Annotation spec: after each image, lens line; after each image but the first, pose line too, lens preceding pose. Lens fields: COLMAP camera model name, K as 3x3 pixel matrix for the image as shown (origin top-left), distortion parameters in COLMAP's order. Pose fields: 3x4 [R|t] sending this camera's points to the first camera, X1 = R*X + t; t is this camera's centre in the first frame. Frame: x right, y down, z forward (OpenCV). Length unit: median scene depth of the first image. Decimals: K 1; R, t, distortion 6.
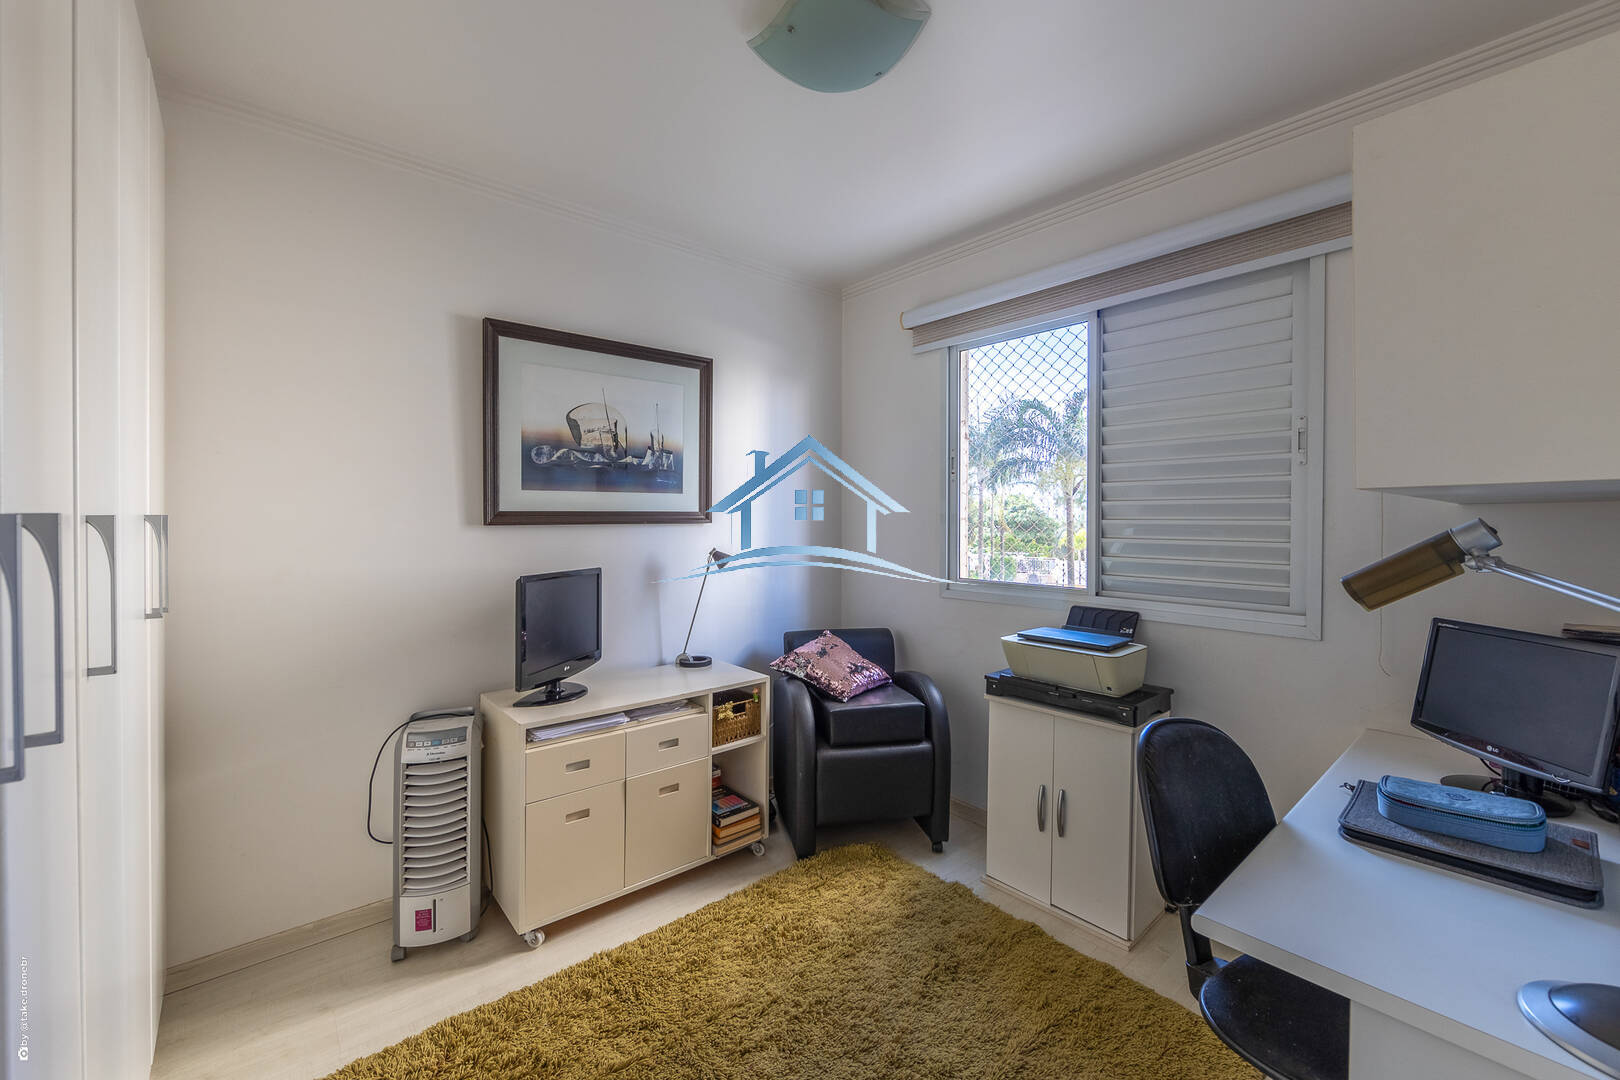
lens RADIAL K [[653.7, 0, 814.8], [0, 653.7, 535.8], [0, 0, 1]] dist [-0.001031, -0.000177]
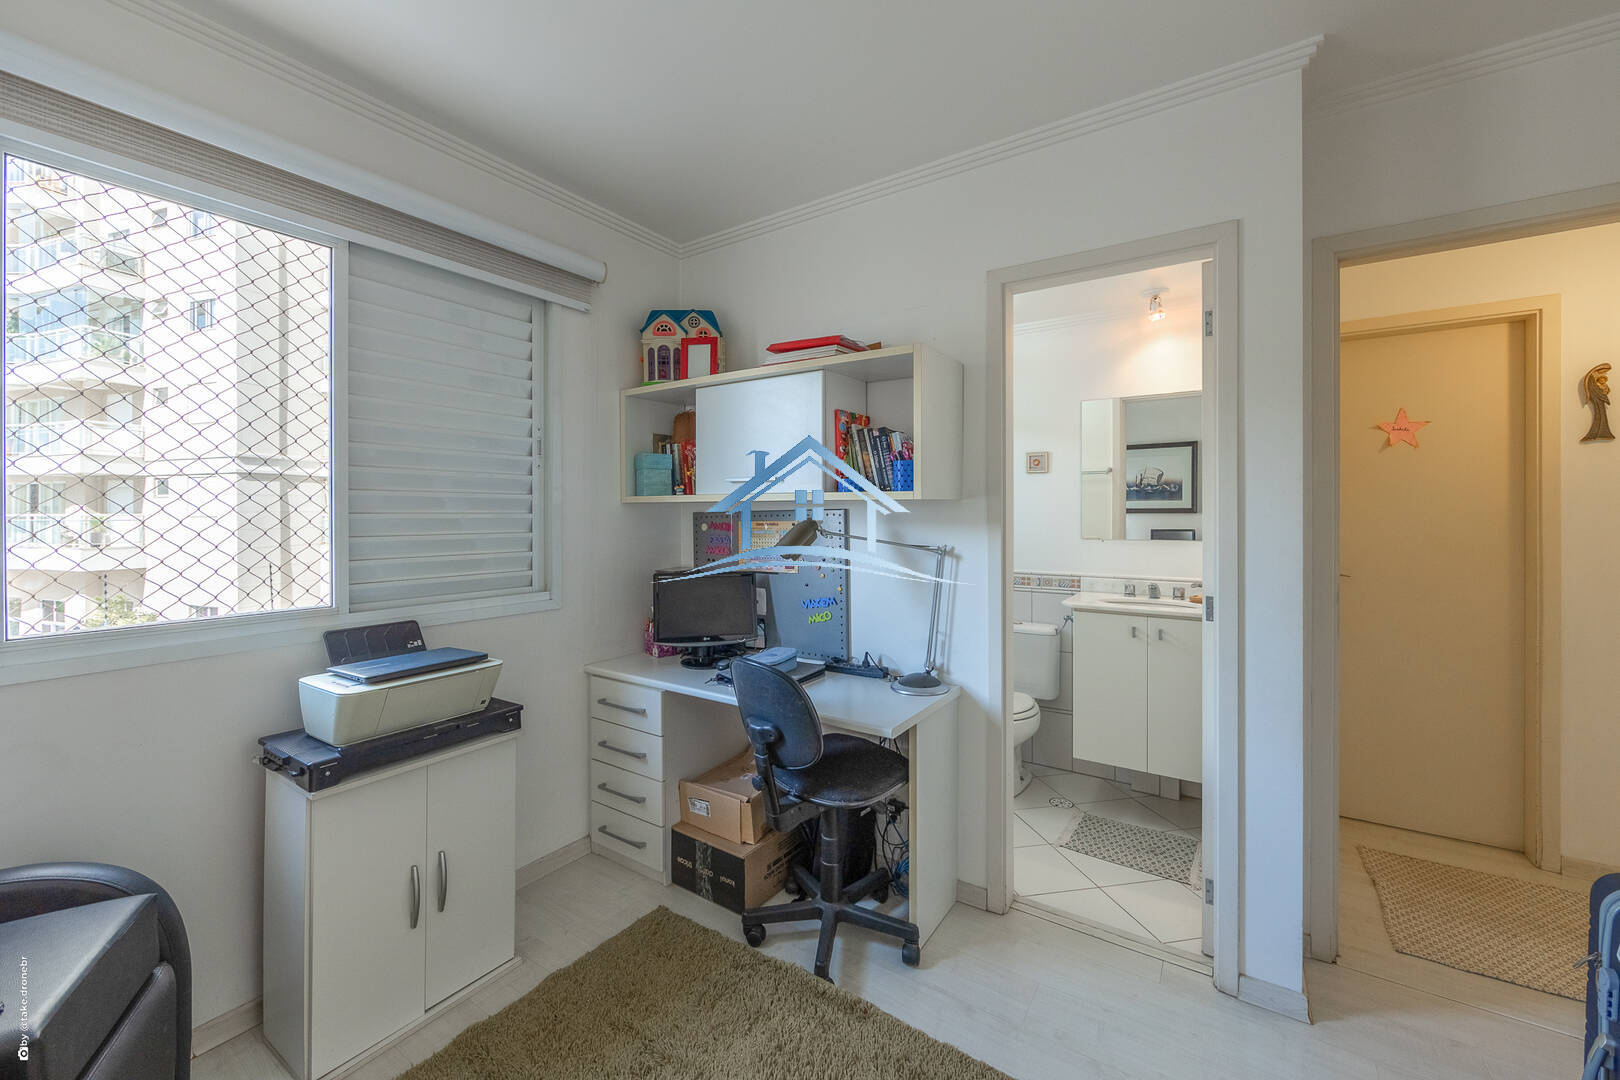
lens RADIAL K [[652.4, 0, 812.6], [0, 652.4, 516.7], [0, 0, 1]] dist [-0.000405, -0.000051]
pose [[-0.258719, -0.009623, 0.965905, -0.491150], [0.023014, 0.999605, 0.016123, -0.022808], [-0.965678, 0.026401, -0.258396, 0.734062]]
